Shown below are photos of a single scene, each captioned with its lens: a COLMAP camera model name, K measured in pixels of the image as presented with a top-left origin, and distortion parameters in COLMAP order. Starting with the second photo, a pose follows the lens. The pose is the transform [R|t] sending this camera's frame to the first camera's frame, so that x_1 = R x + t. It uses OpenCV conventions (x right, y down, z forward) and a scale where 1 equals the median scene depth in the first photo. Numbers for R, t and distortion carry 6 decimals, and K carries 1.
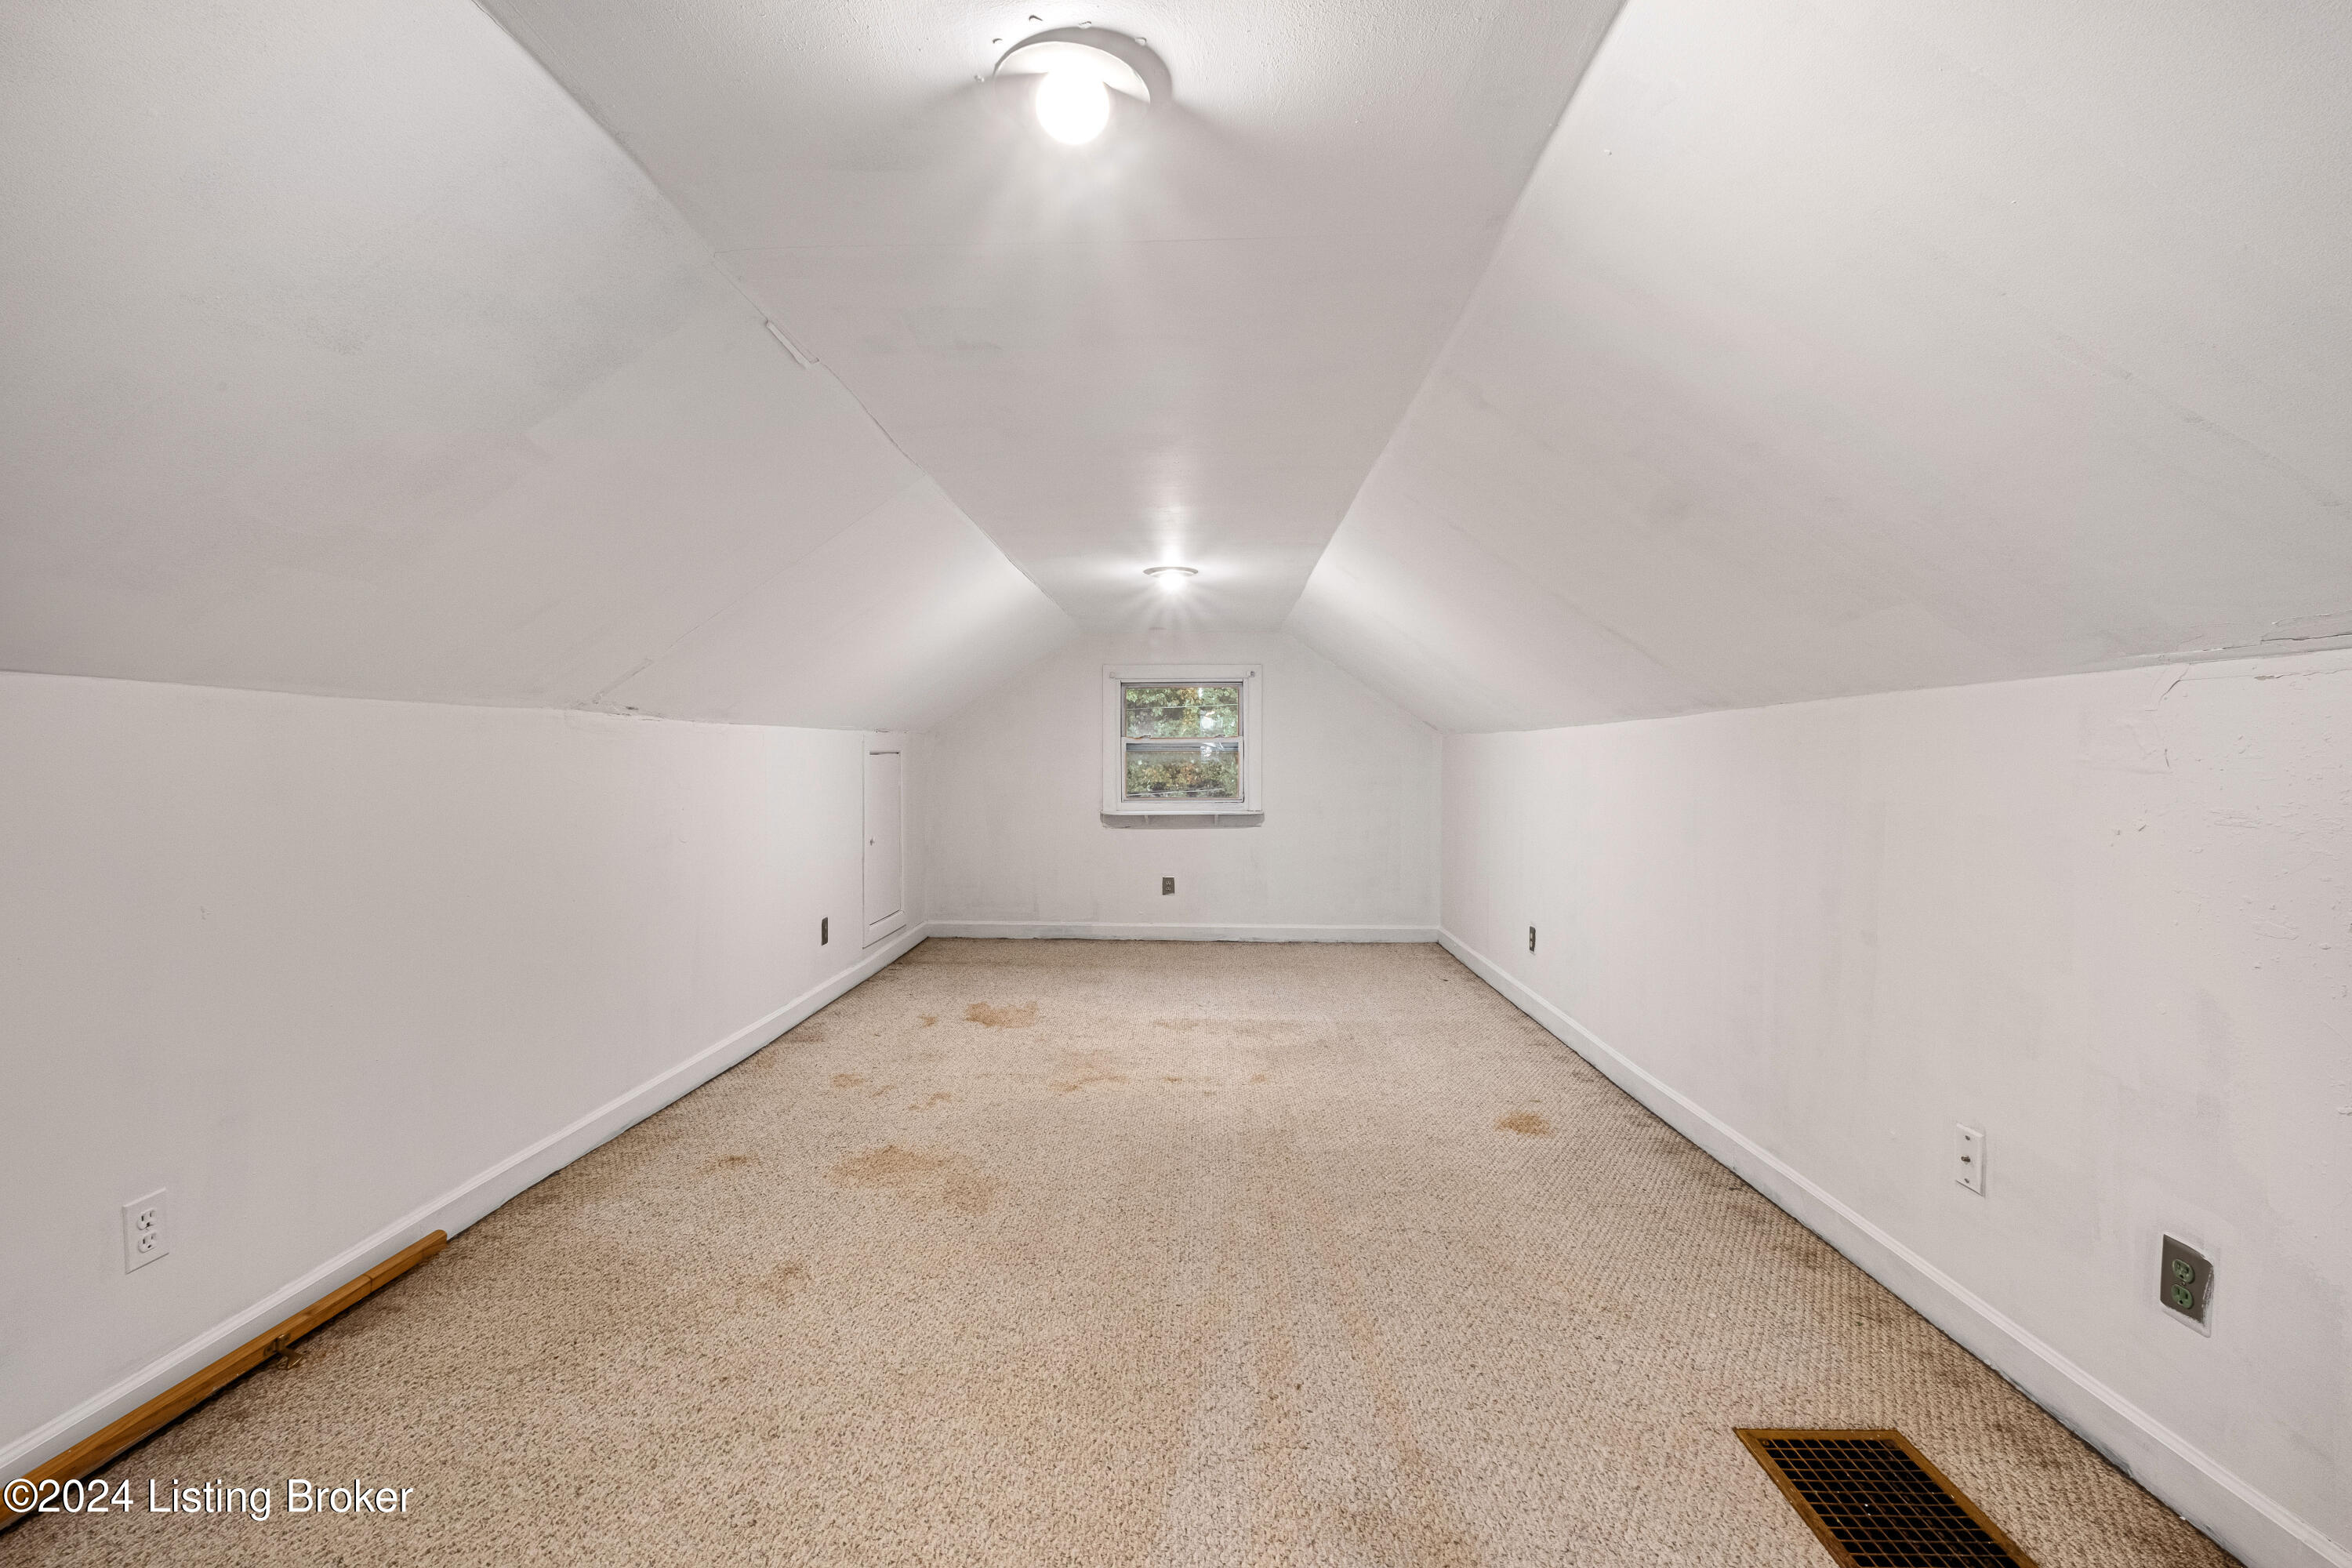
lens RADIAL K [[1023.1, 0, 1174.4], [0, 1023.1, 778.3], [0, 0, 1]] dist [0.017996, -0.007511]
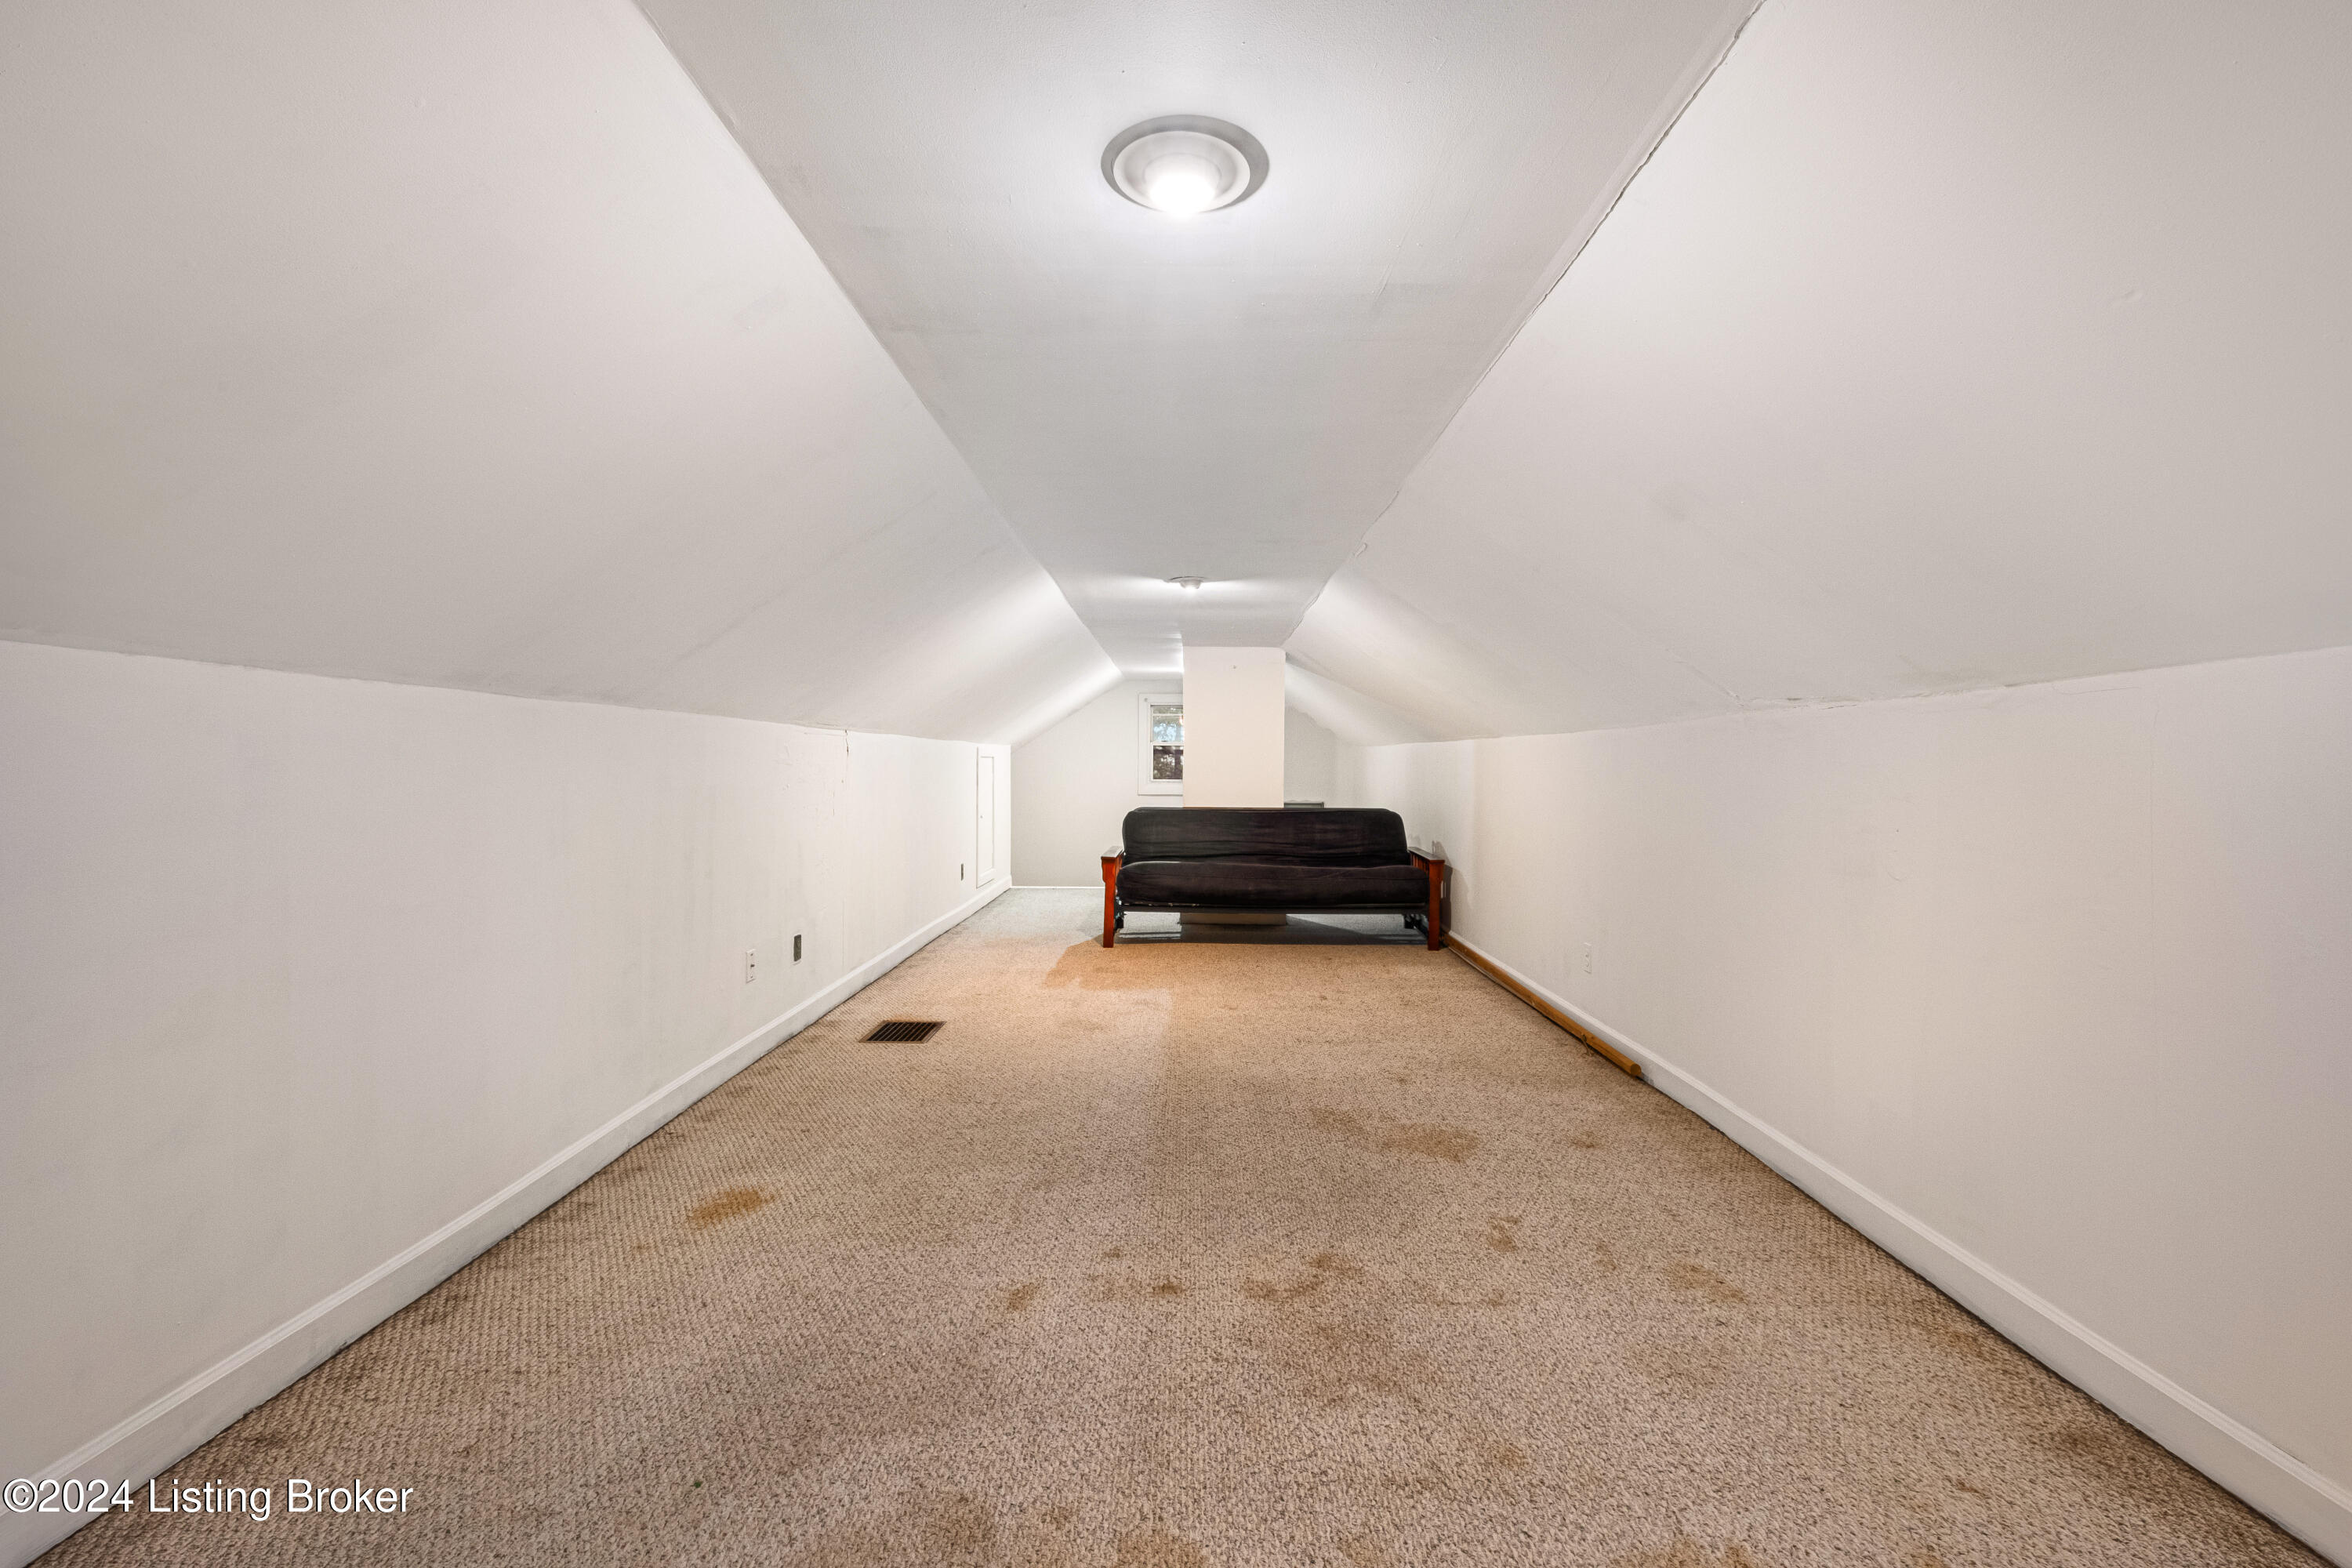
lens RADIAL K [[1023.1, 0, 1174.4], [0, 1023.1, 778.3], [0, 0, 1]] dist [0.017996, -0.007511]
pose [[-0.999855, -0.003891, -0.016588, 0.007111], [-0.004318, 0.999659, 0.025753, -0.022433], [0.016483, 0.025821, -0.999531, 1.941932]]
